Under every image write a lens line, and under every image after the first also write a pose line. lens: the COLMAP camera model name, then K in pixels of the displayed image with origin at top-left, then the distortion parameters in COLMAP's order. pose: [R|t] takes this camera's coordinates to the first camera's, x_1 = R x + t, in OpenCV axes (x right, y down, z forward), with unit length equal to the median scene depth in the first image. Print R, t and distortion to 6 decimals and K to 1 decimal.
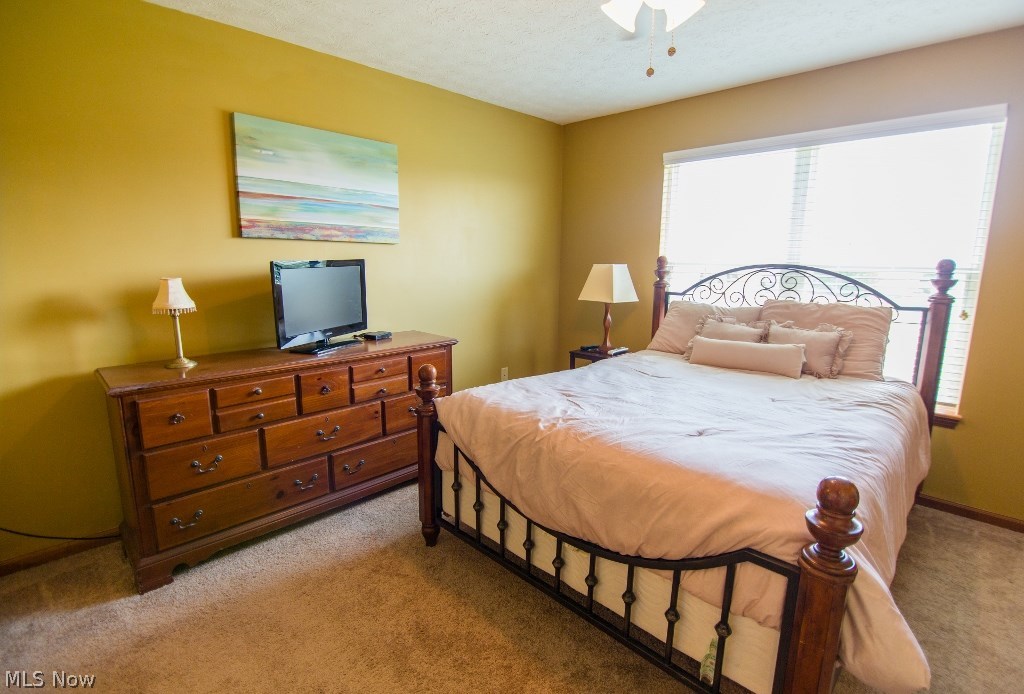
lens RADIAL K [[471.3, 0, 515.6], [0, 471.3, 342.2], [0, 0, 1]] dist [-0.009052, -0.001327]
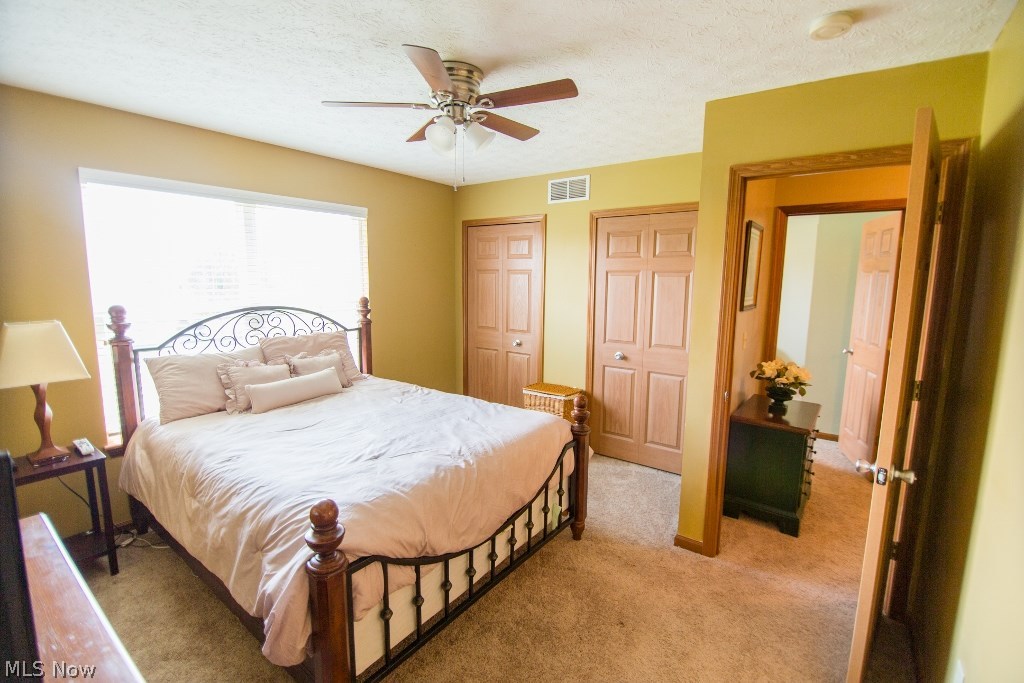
lens RADIAL K [[471.3, 0, 502.3], [0, 471.3, 342.8], [0, 0, 1]] dist [-0.009052, -0.001327]
pose [[-0.118640, -0.153307, 0.981031, -0.711870], [0.167378, 0.970783, 0.171947, -0.206321], [-0.978728, 0.184603, -0.089514, 0.645578]]
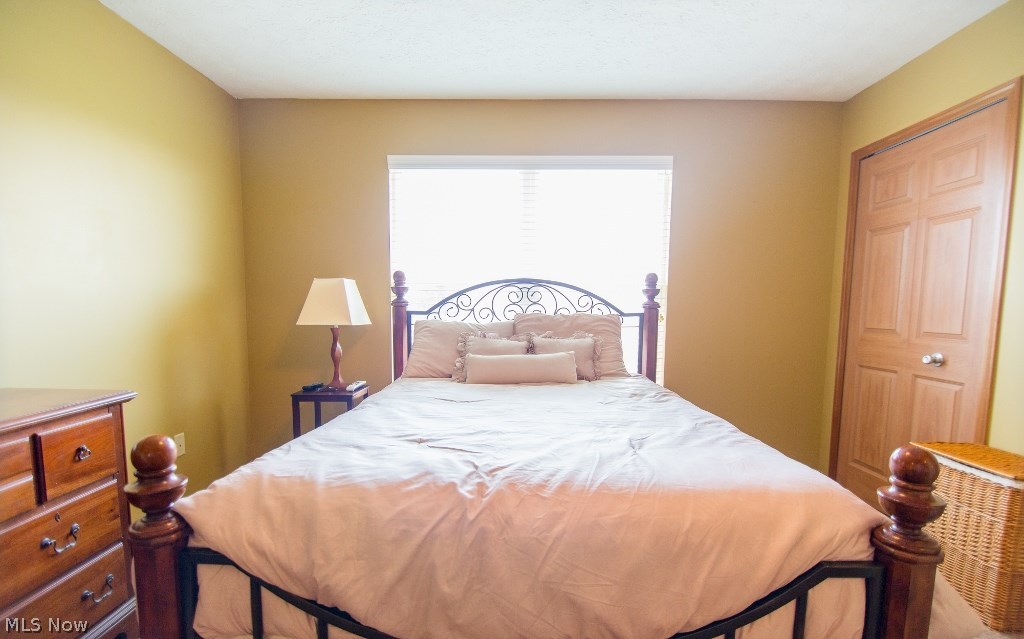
lens RADIAL K [[468.2, 0, 499.4], [0, 468.2, 354.0], [0, 0, 1]] dist [-0.010757, -0.002270]
pose [[0.735117, -0.071521, 0.674157, -0.203993], [0.115350, 0.993115, -0.020421, 0.013053], [-0.668055, 0.092776, 0.738306, 0.344931]]
